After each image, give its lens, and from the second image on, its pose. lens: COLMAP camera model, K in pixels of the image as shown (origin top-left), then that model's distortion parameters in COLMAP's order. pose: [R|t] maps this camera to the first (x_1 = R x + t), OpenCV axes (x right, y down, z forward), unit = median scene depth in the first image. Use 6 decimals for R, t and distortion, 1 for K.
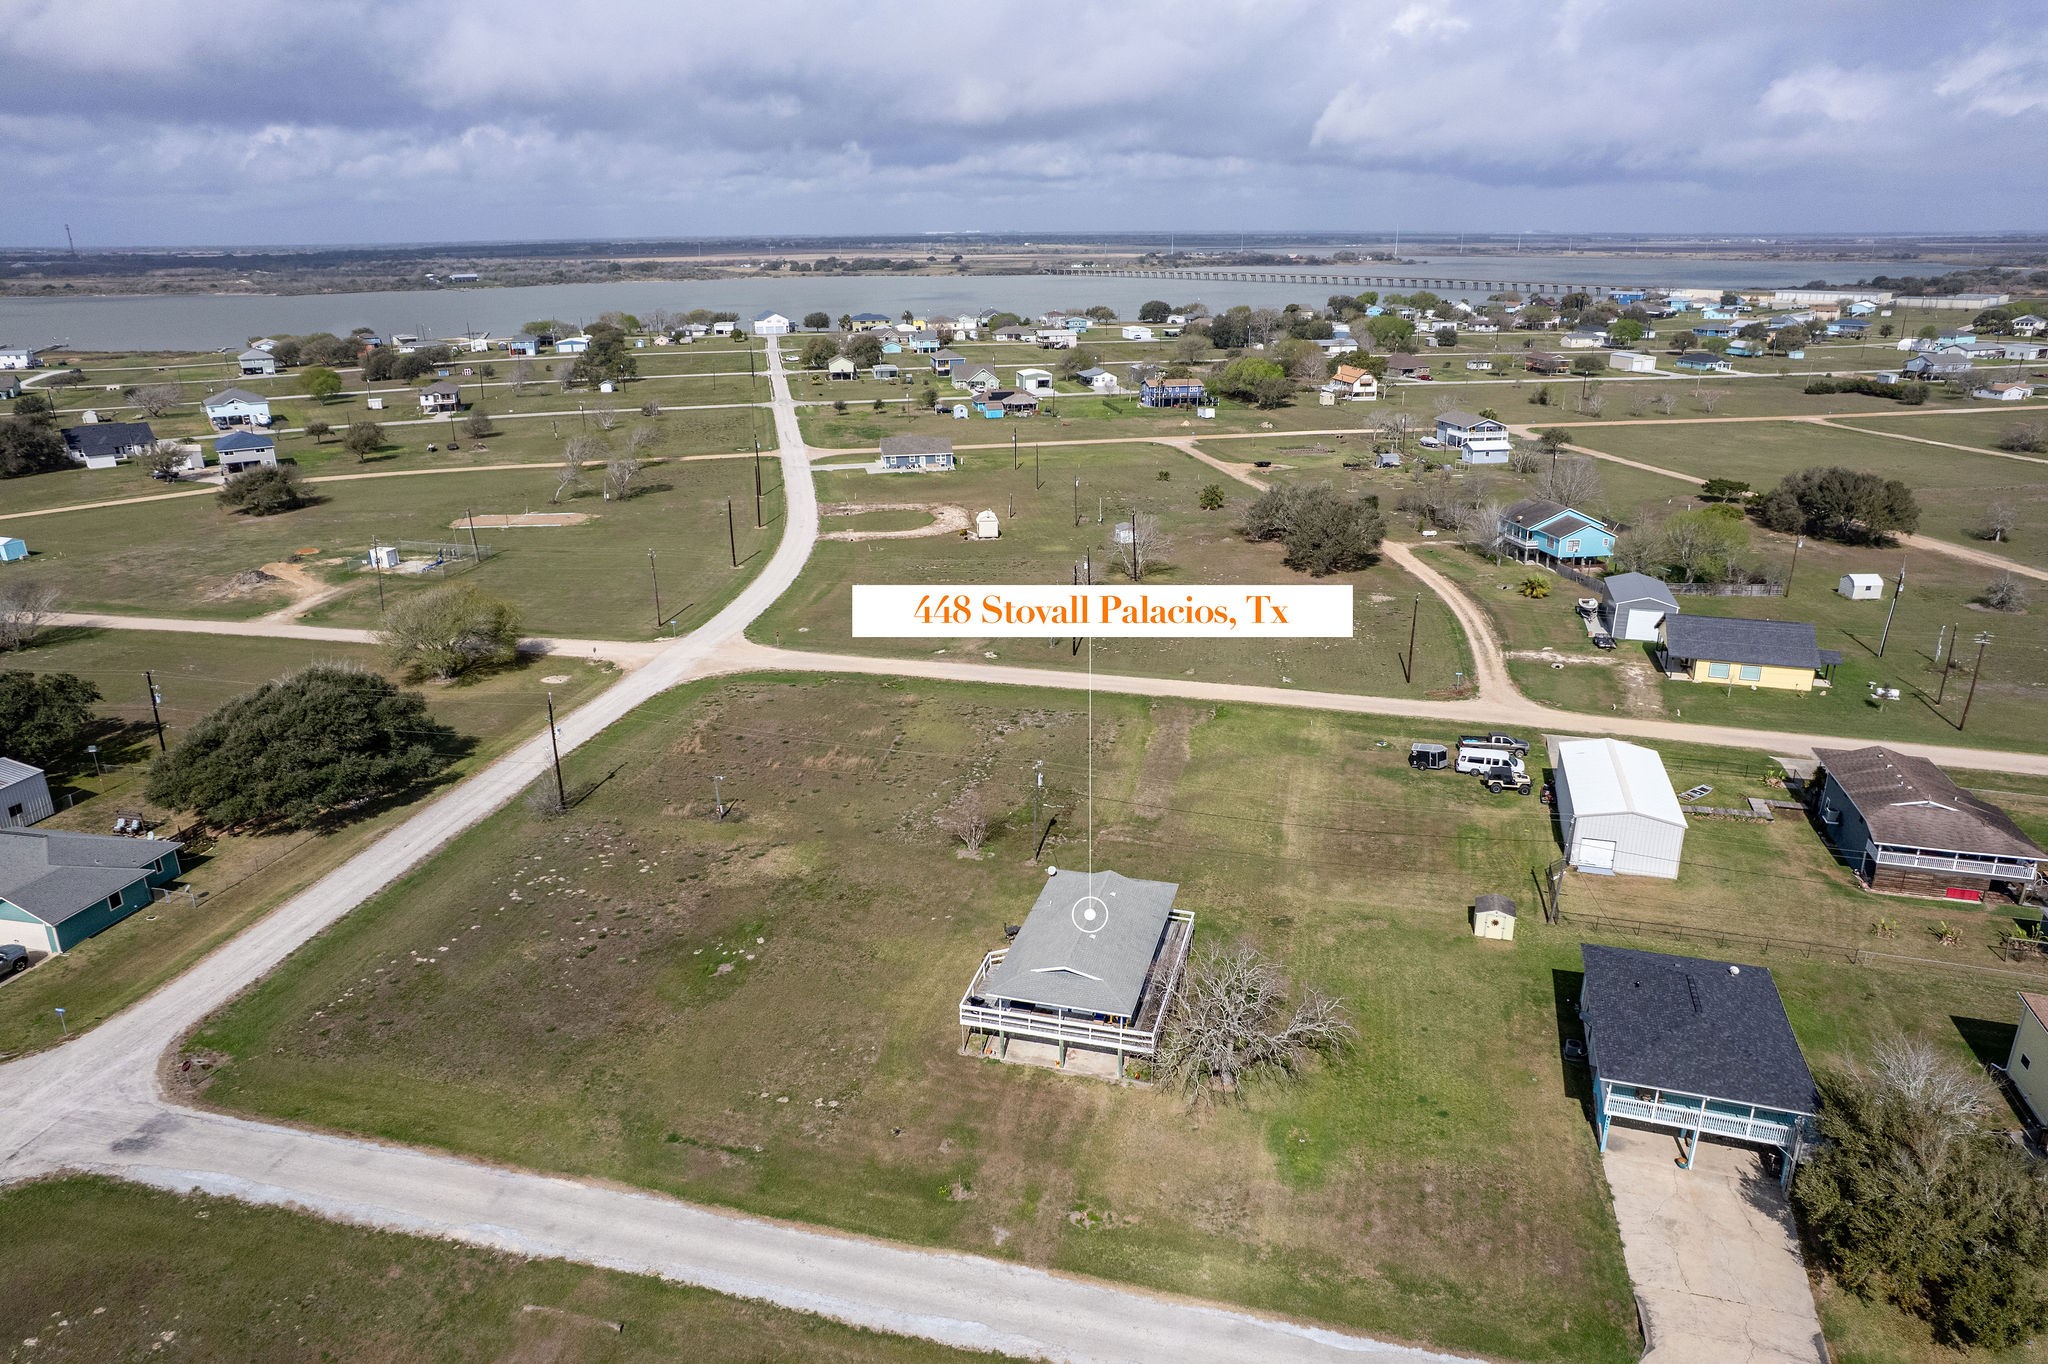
lens RADIAL K [[1315.3, 0, 1019.8], [0, 1315.3, 658.3], [0, 0, 1]] dist [-0.071951, 0.064934]
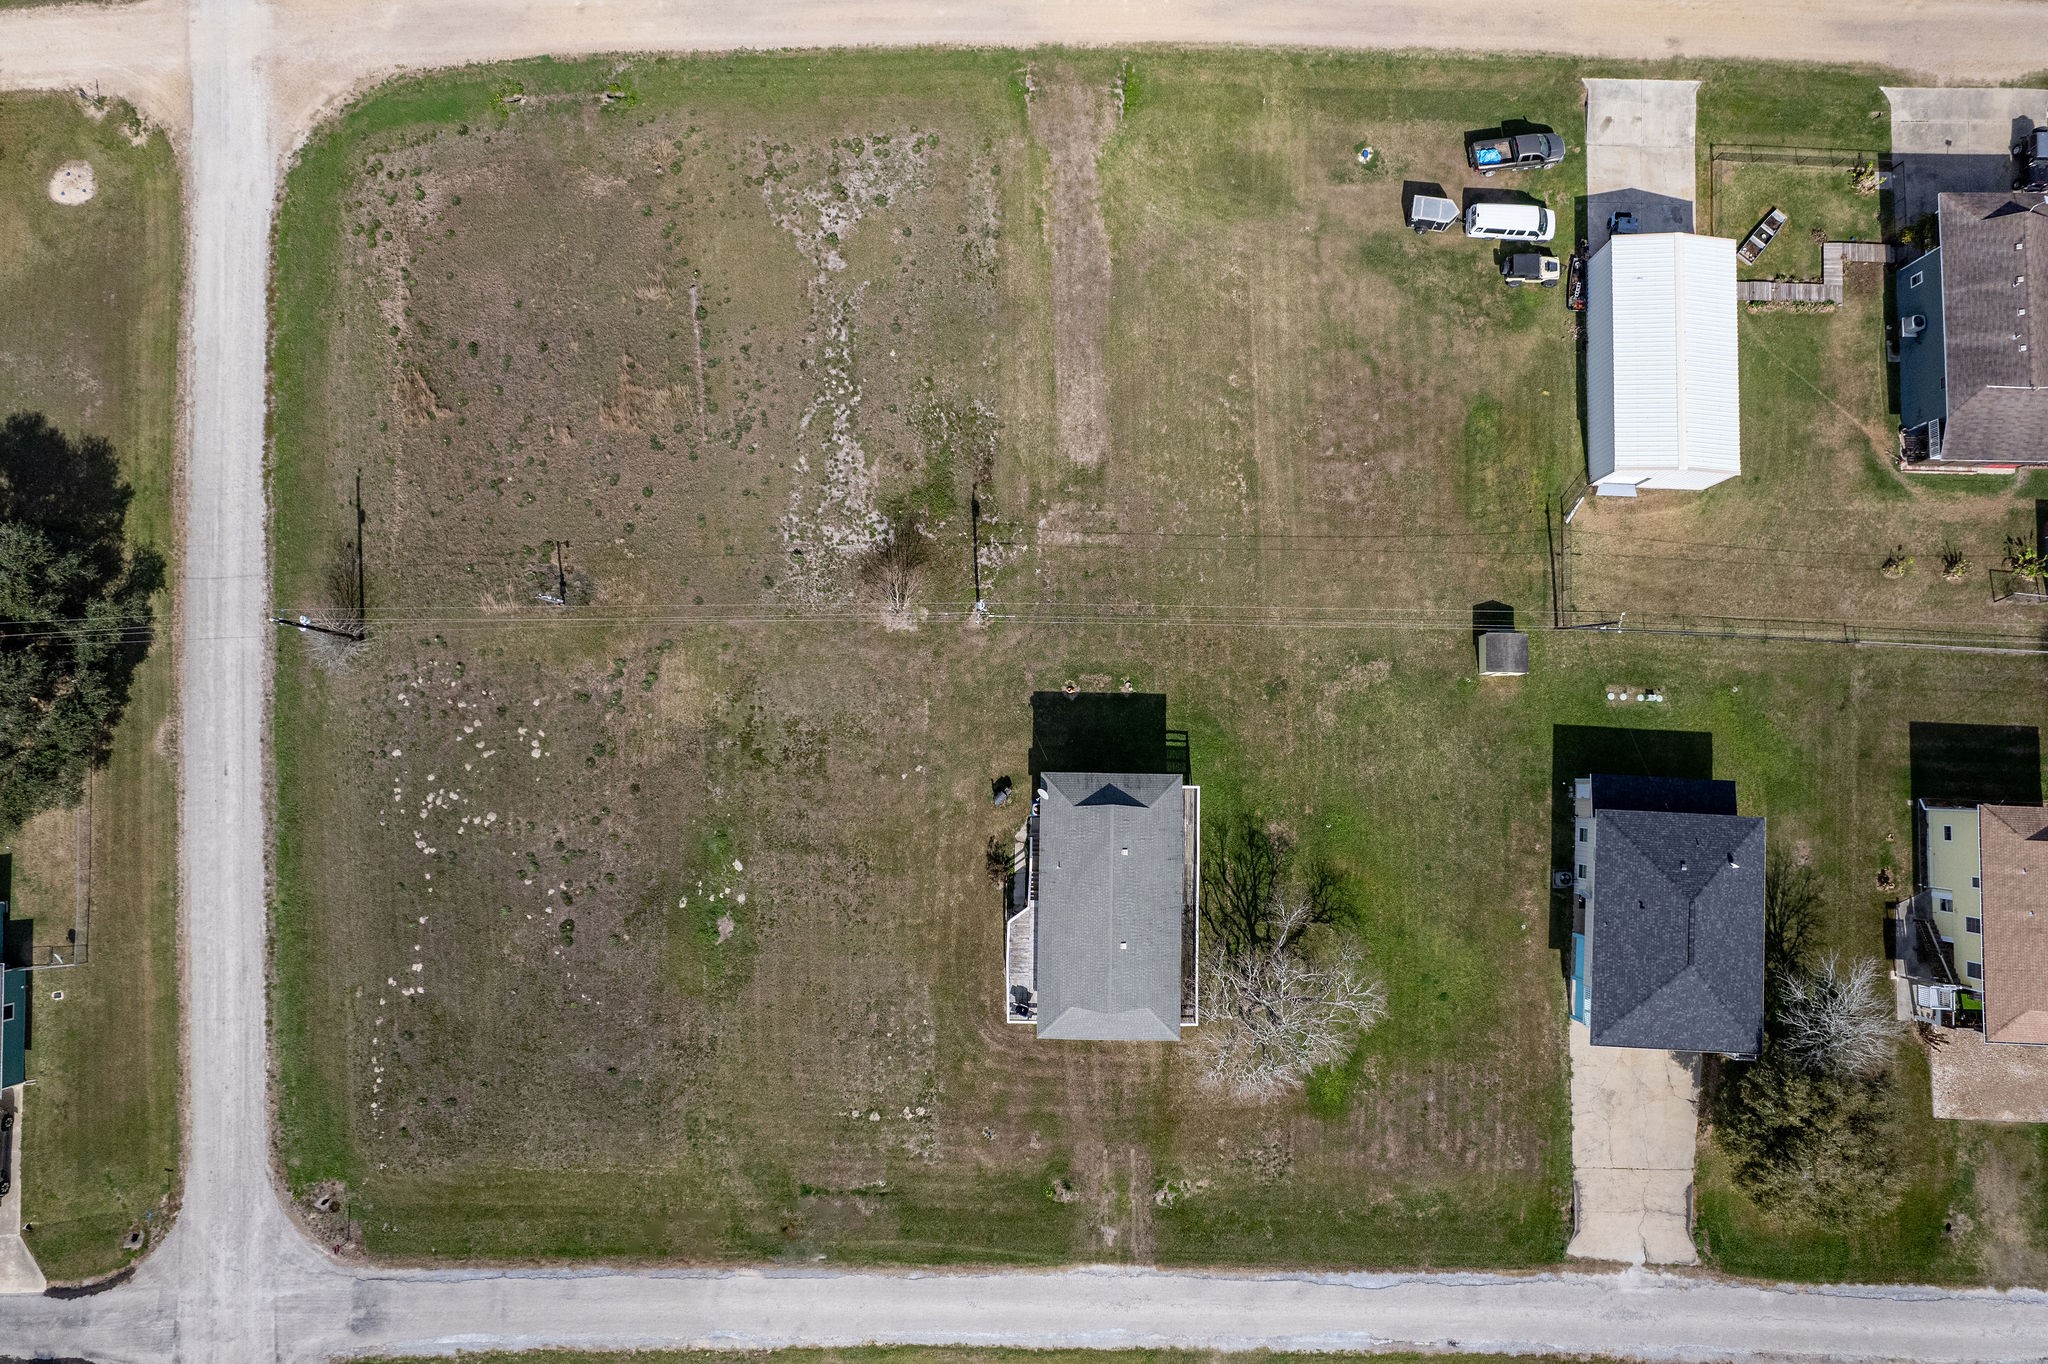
lens RADIAL K [[1310.8, 0, 1021.4], [0, 1310.8, 675.0], [0, 0, 1]] dist [-0.073344, 0.060581]
pose [[0.966165, -0.257370, 0.016936, 0.011634], [0.085292, 0.380774, 0.920726, -0.507986], [-0.243416, -0.888128, 0.389842, 0.538328]]
